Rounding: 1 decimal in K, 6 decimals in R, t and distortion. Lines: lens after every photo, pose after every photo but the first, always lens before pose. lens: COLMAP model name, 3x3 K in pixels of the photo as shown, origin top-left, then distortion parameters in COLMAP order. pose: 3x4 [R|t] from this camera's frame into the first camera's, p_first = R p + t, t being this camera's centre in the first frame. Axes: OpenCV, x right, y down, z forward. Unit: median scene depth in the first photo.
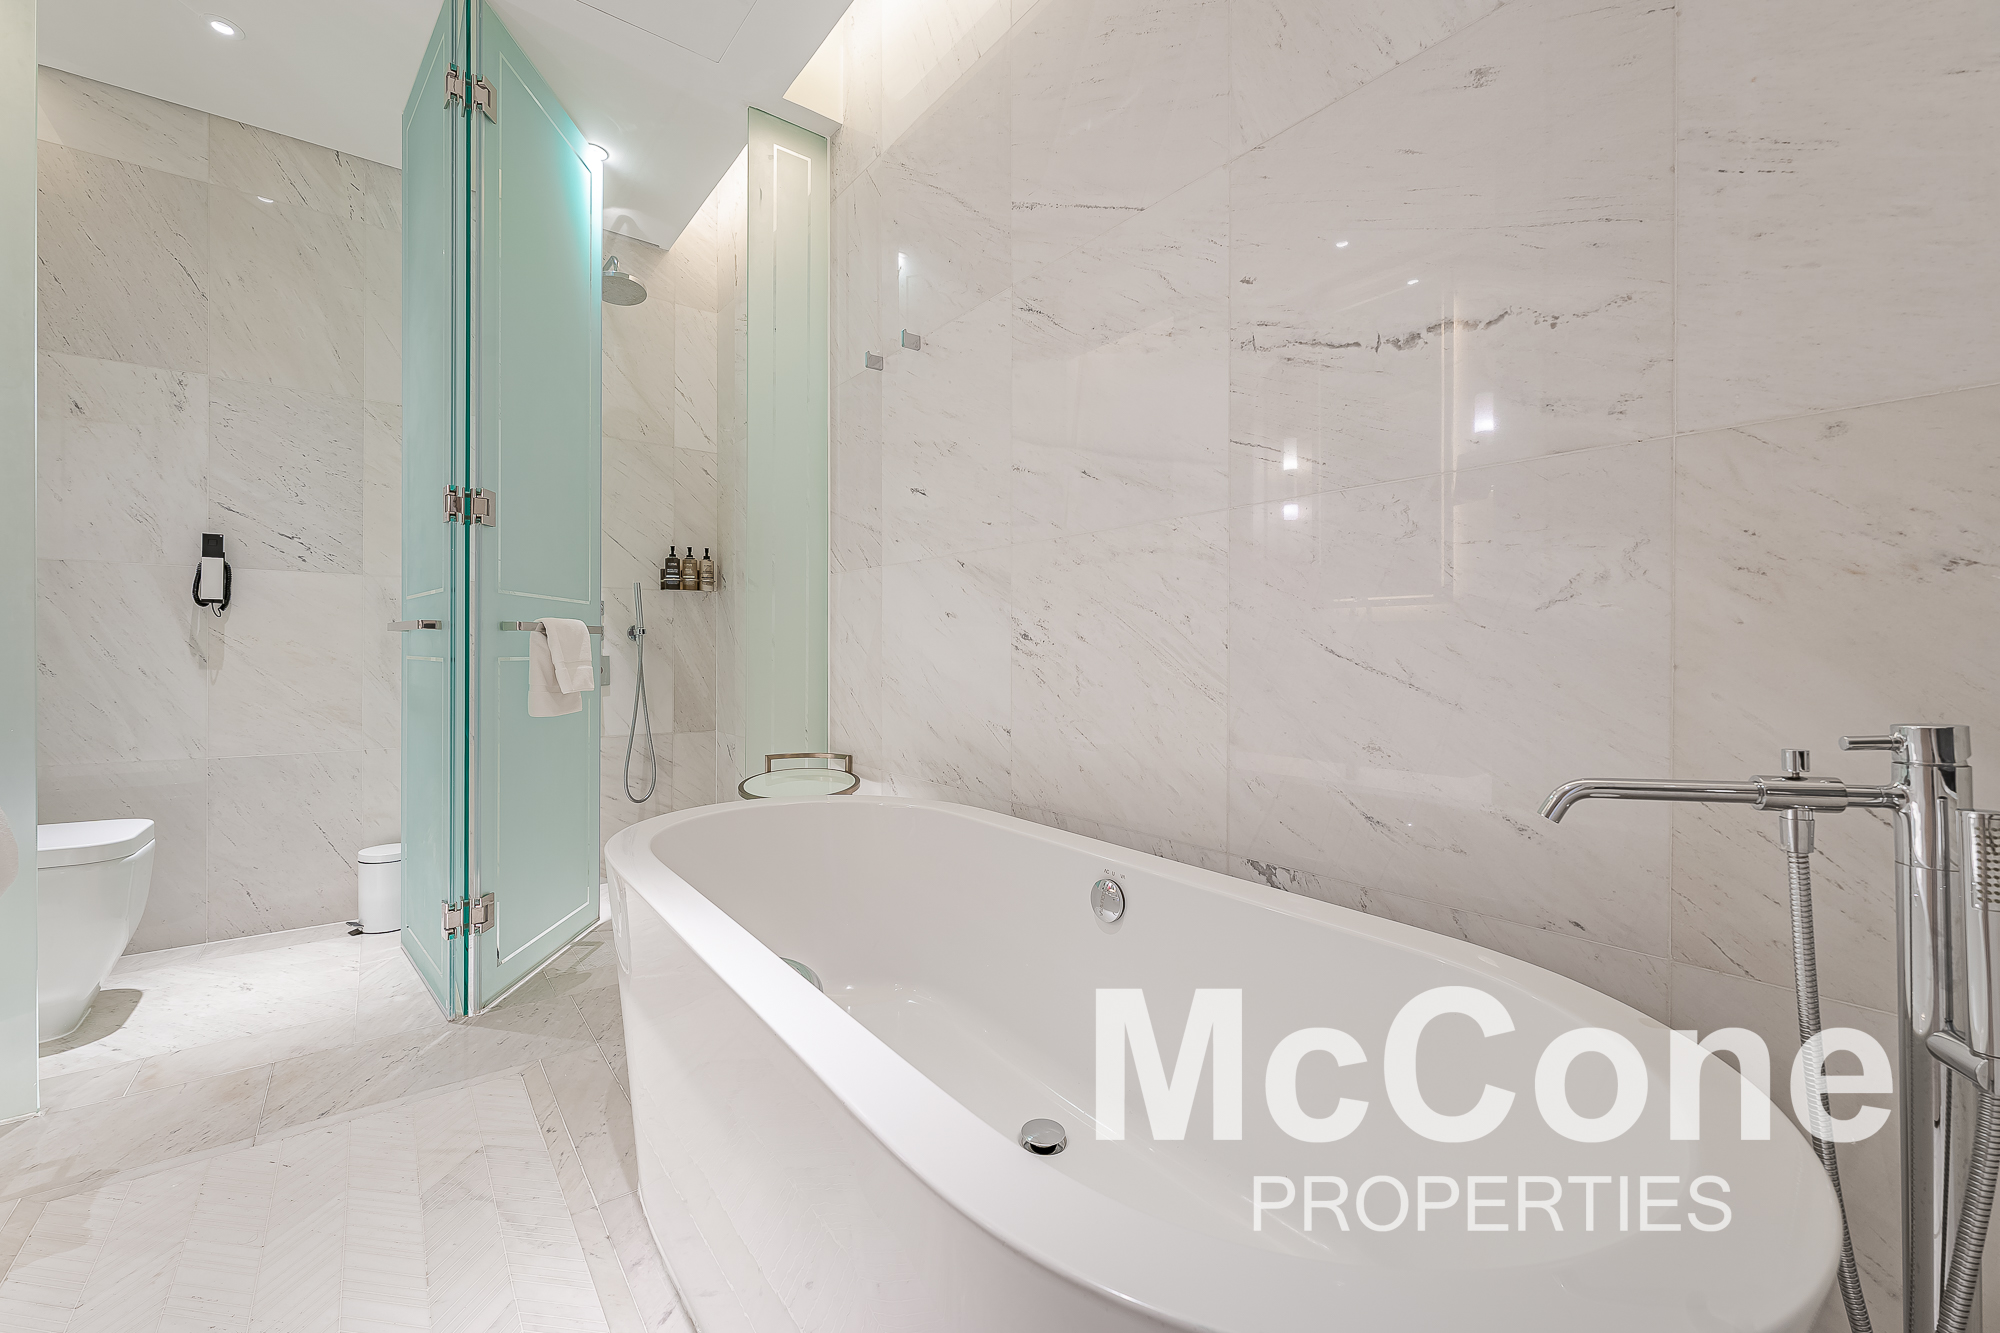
lens RADIAL K [[806.3, 0, 1009.1], [0, 806.3, 652.5], [0, 0, 1]] dist [0.001303, -0.001101]
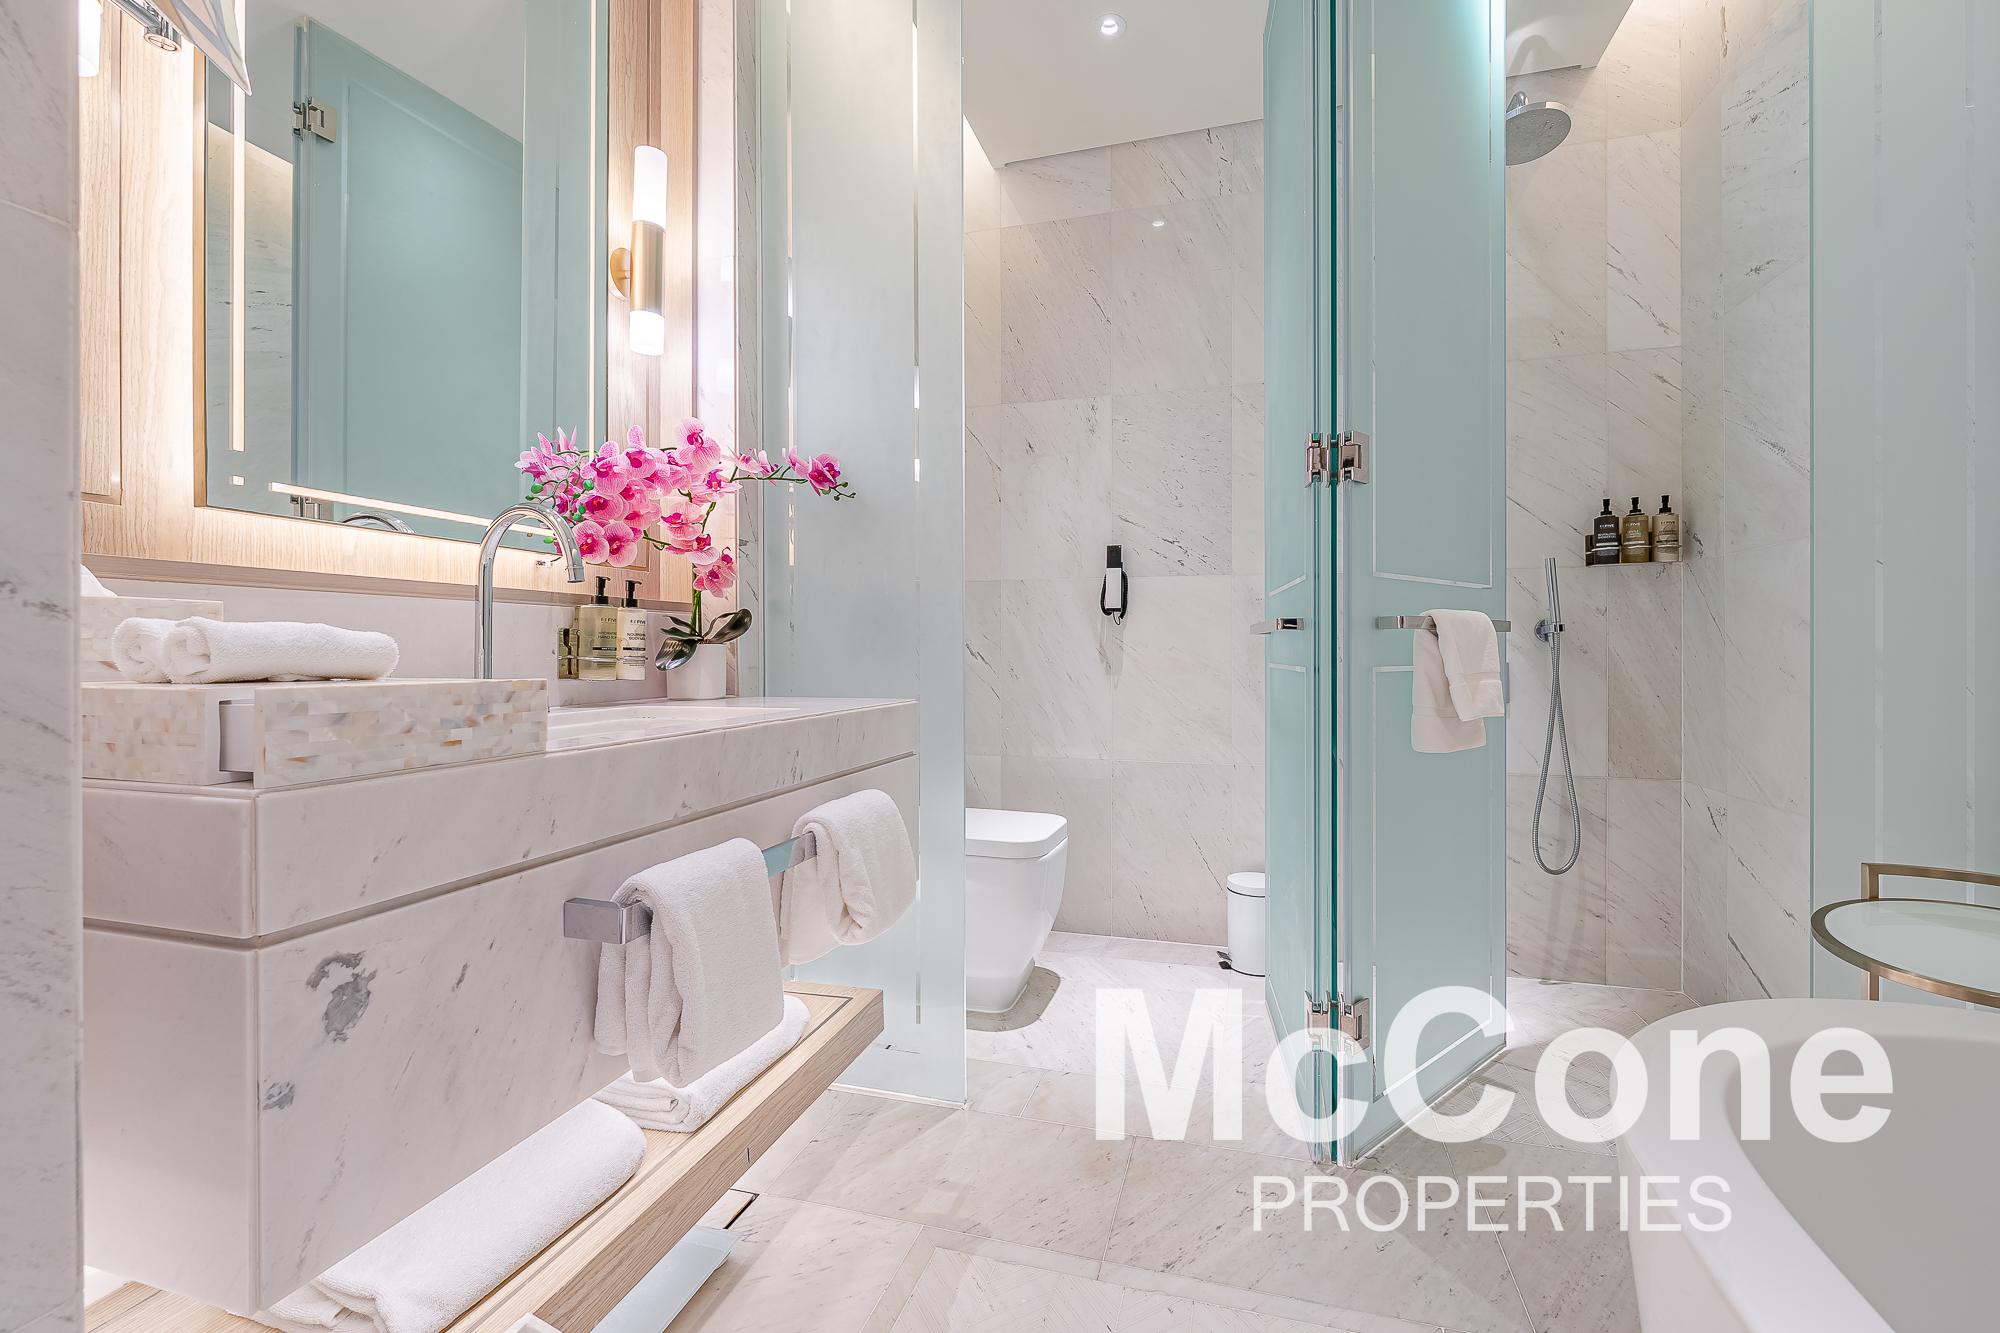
lens RADIAL K [[806.3, 0, 1008.0], [0, 806.3, 658.6], [0, 0, 1]] dist [0.001303, -0.001101]
pose [[0.563208, 0.000263, -0.826315, -0.198123], [0.003731, 0.999989, 0.002862, -0.004232], [0.826307, -0.004695, 0.563201, 0.290833]]
